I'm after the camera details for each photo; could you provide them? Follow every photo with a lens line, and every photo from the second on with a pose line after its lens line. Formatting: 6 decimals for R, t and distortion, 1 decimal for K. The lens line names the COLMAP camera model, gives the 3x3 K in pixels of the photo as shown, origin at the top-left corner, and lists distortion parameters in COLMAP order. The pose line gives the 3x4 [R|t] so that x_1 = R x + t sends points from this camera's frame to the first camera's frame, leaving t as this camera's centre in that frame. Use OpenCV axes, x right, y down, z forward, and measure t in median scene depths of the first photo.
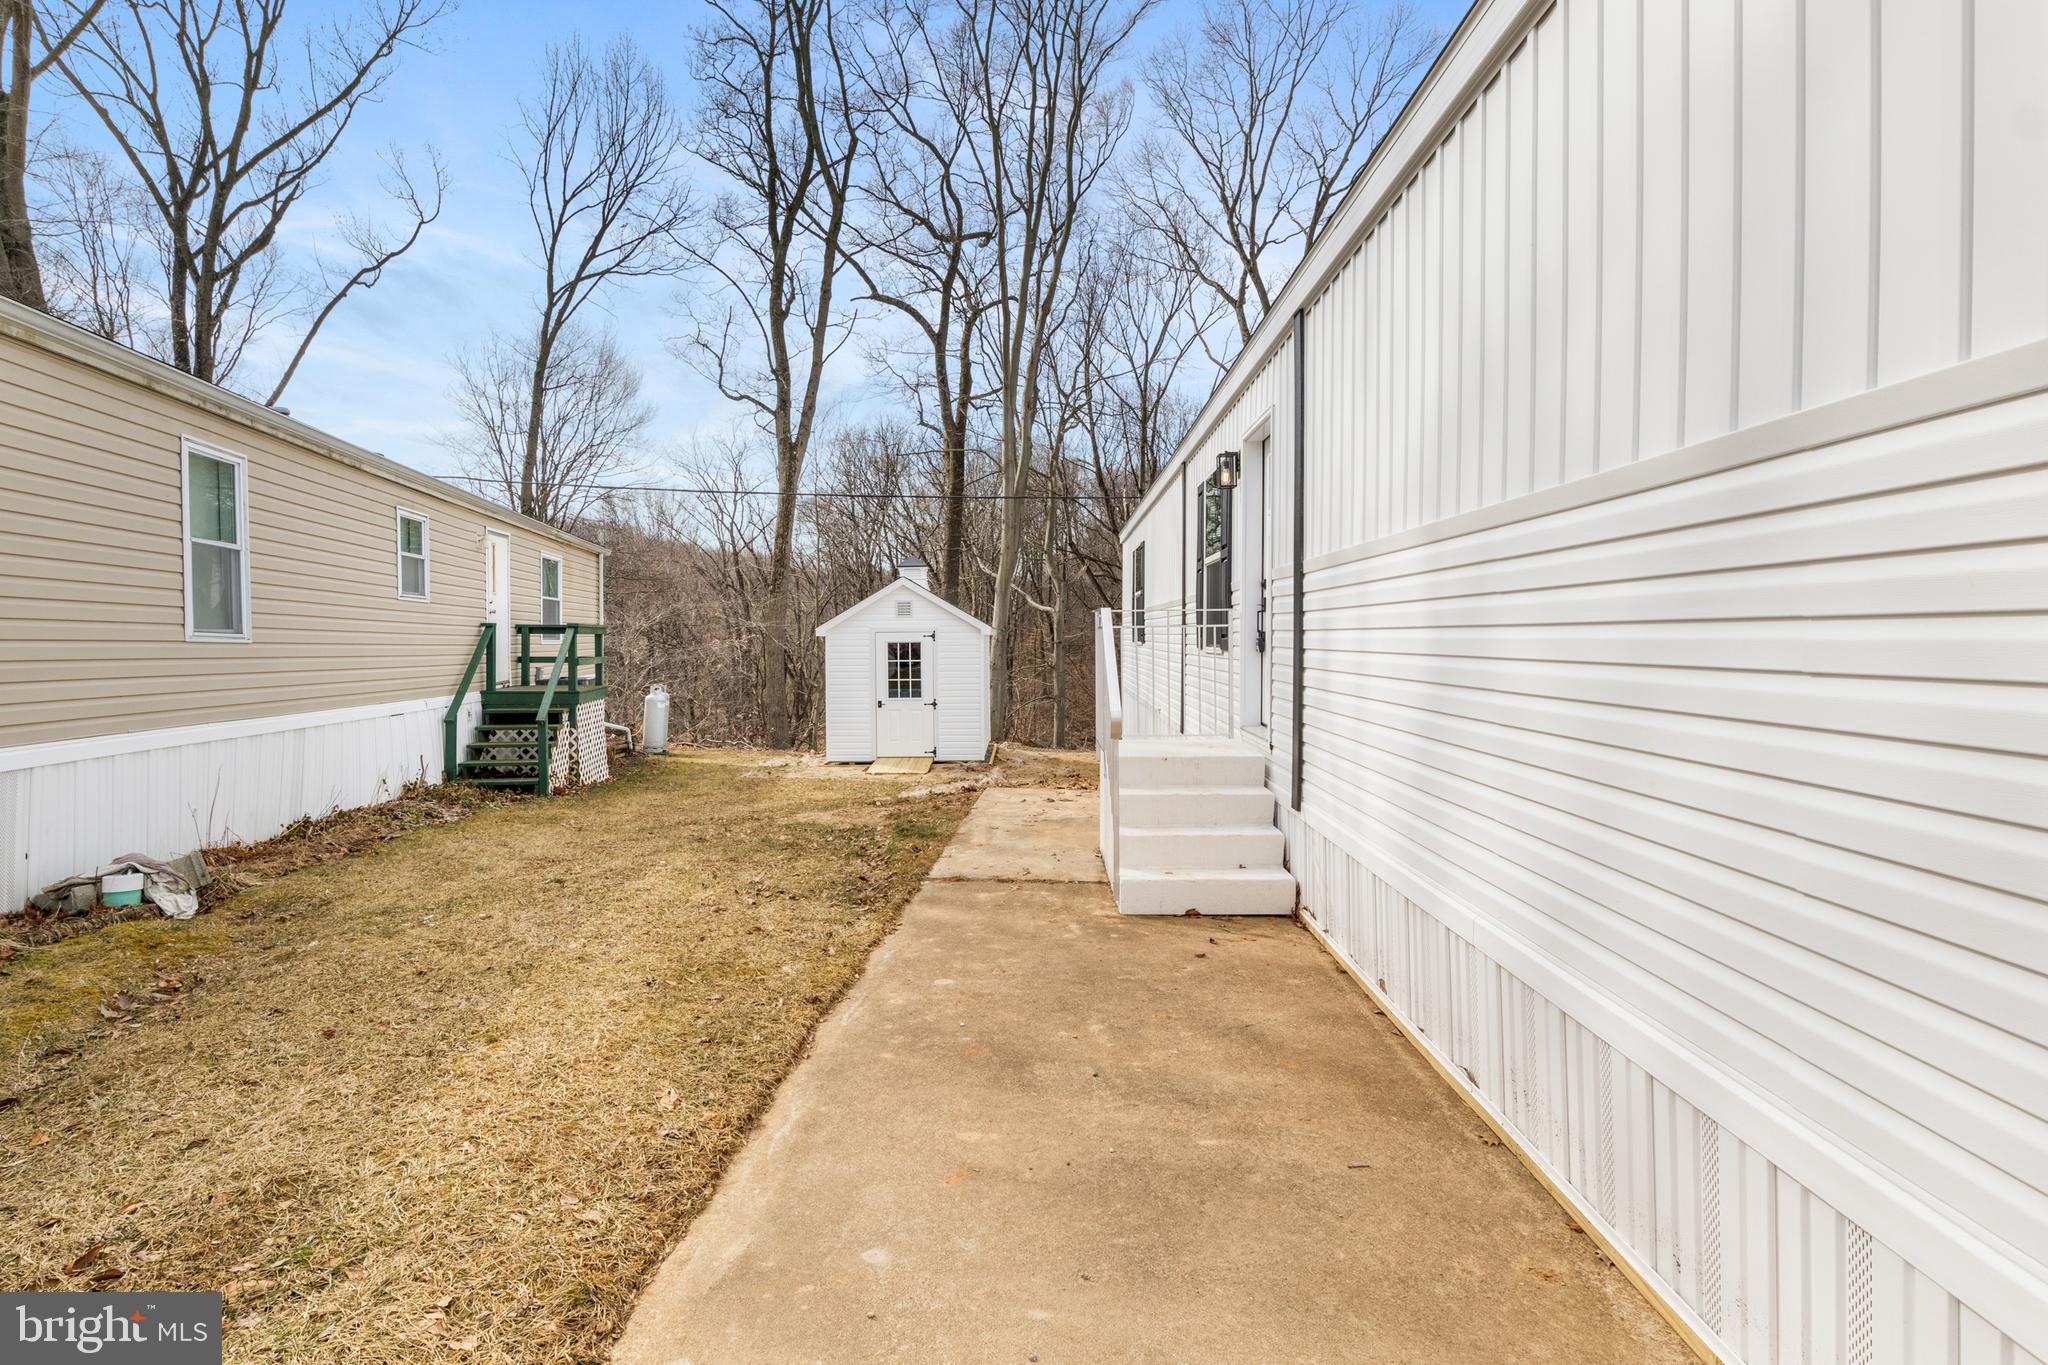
lens RADIAL K [[1018.5, 0, 1023.3], [0, 1018.5, 659.4], [0, 0, 1]] dist [0.003901, 0.000785]
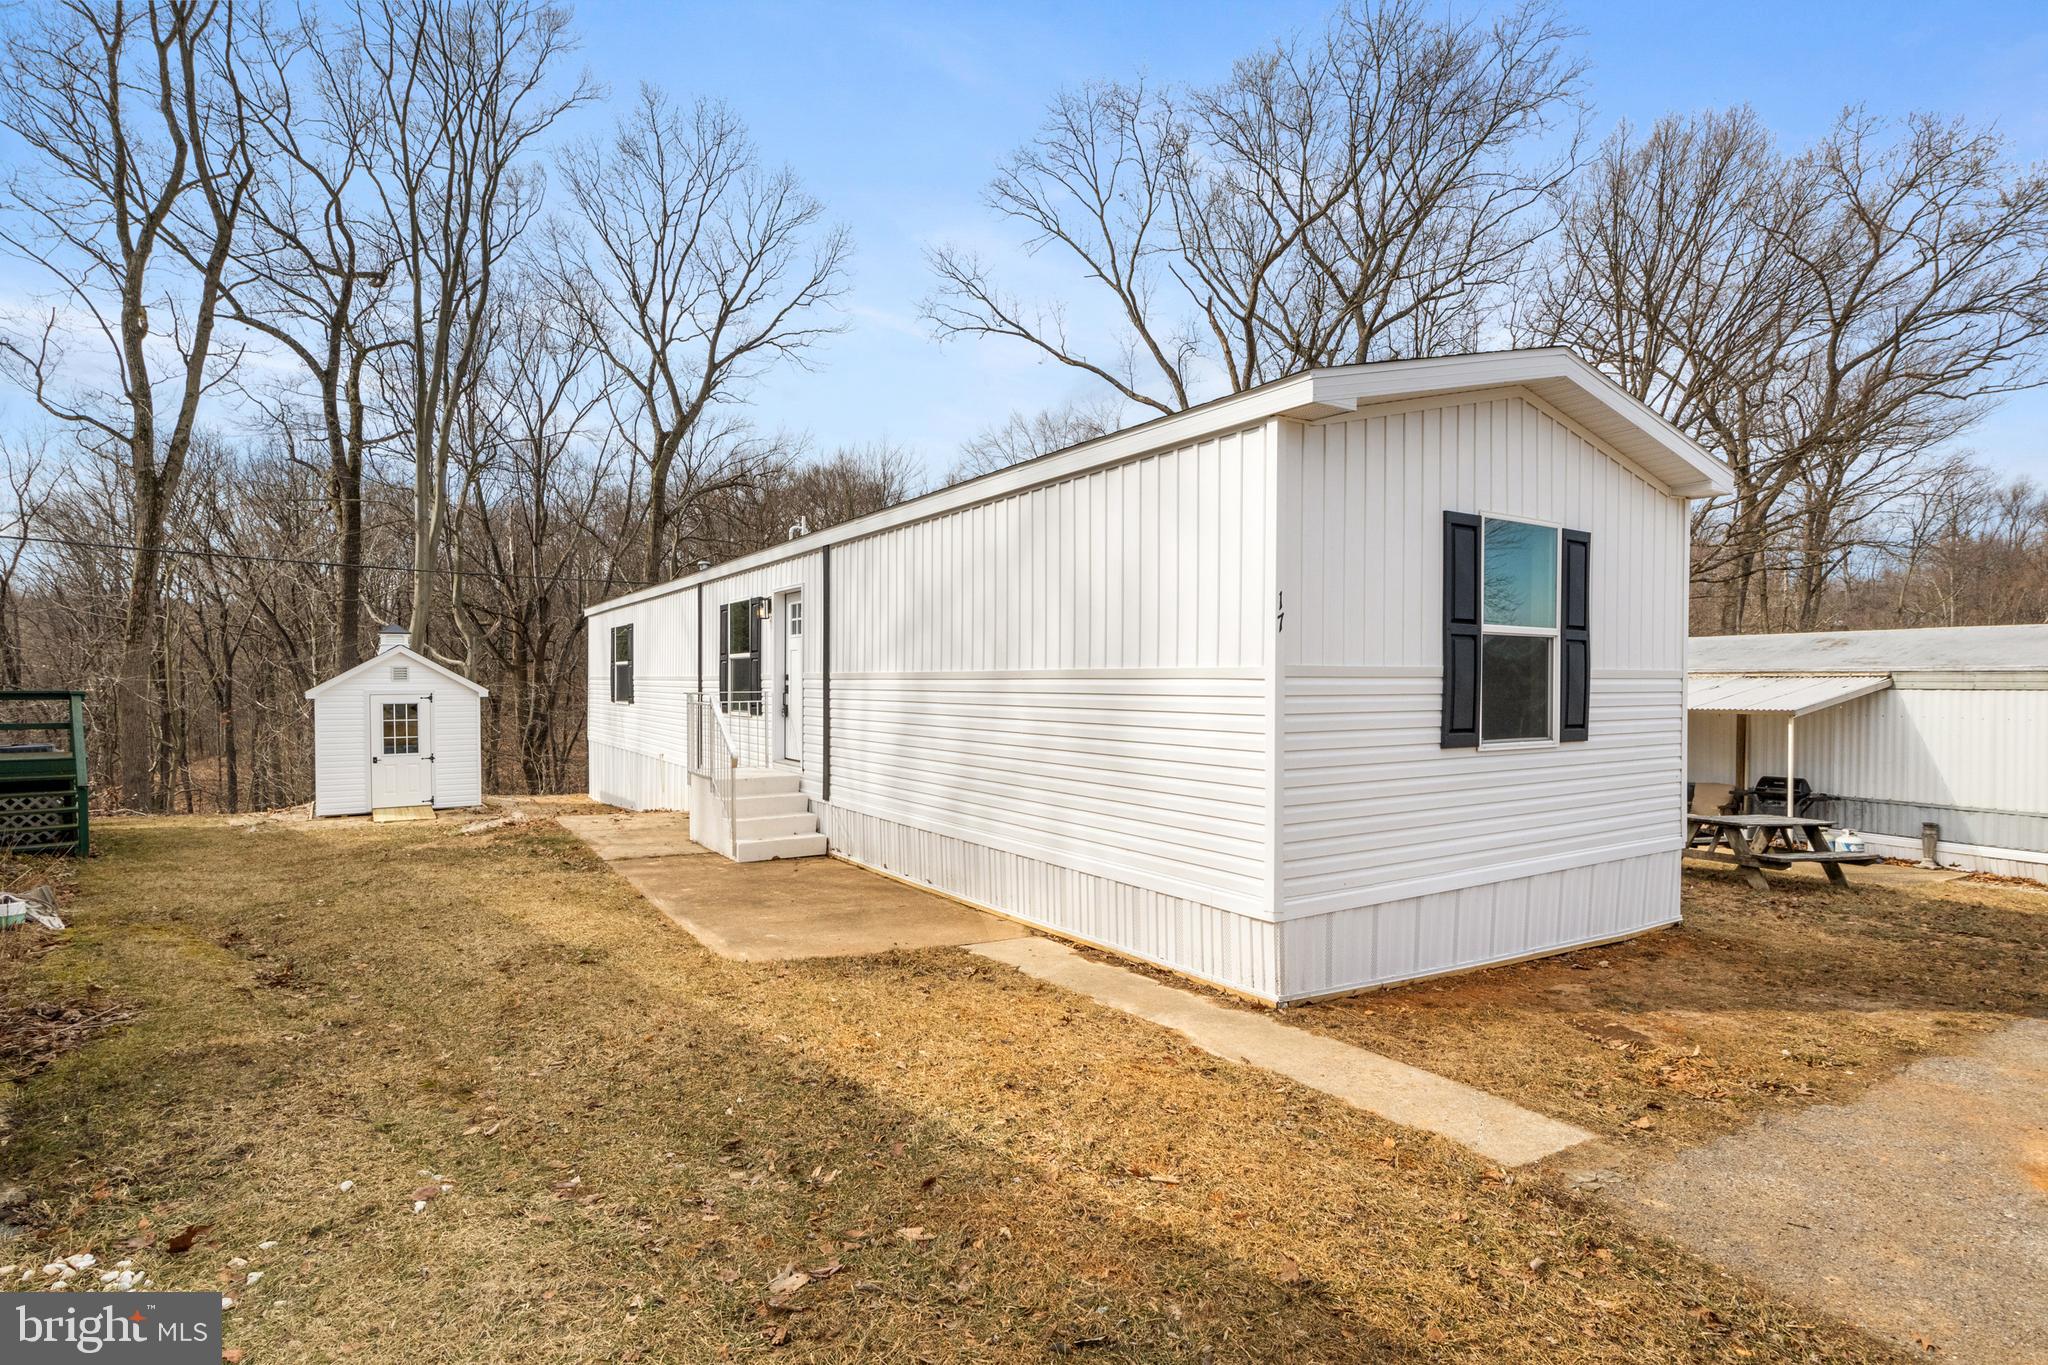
lens RADIAL K [[1014.7, 0, 989.4], [0, 1014.7, 706.0], [0, 0, 1]] dist [-0.001457, -0.000033]
pose [[0.837488, -0.009345, 0.546376, -0.093703], [0.009015, 0.999954, 0.003285, -0.006300], [-0.546381, 0.002174, 0.837534, -0.140722]]
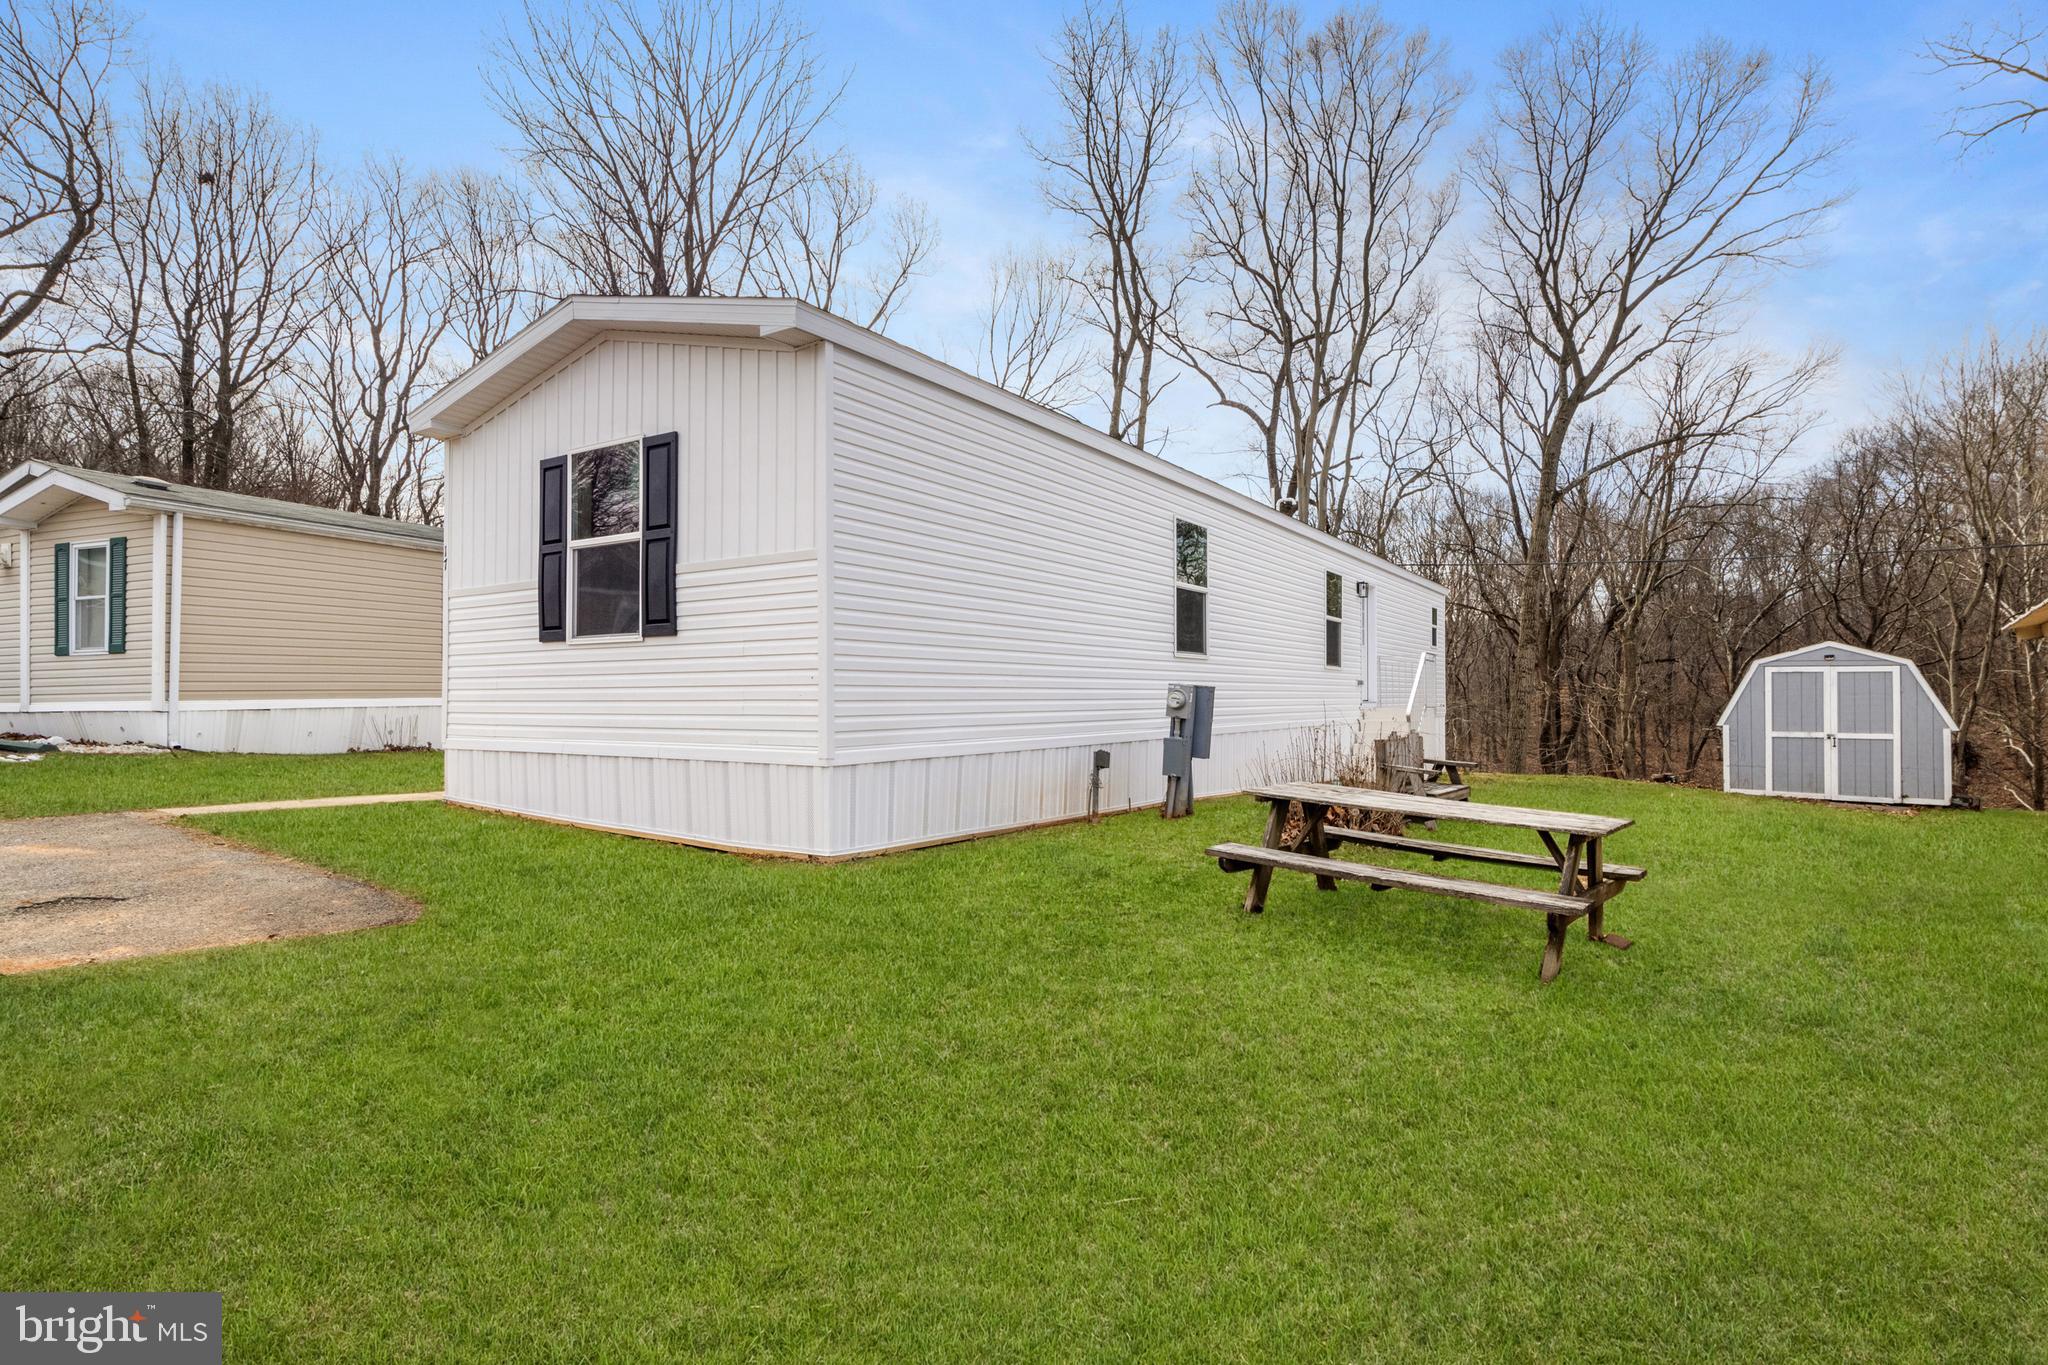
lens RADIAL K [[1029.8, 0, 1006.9], [0, 1029.8, 691.4], [0, 0, 1]] dist [0.002268, 0.000326]
pose [[0.843241, -0.000723, -0.537535, 0.332760], [-0.013684, 0.999646, -0.022810, 0.020490], [0.537361, 0.026590, 0.842933, -0.179871]]
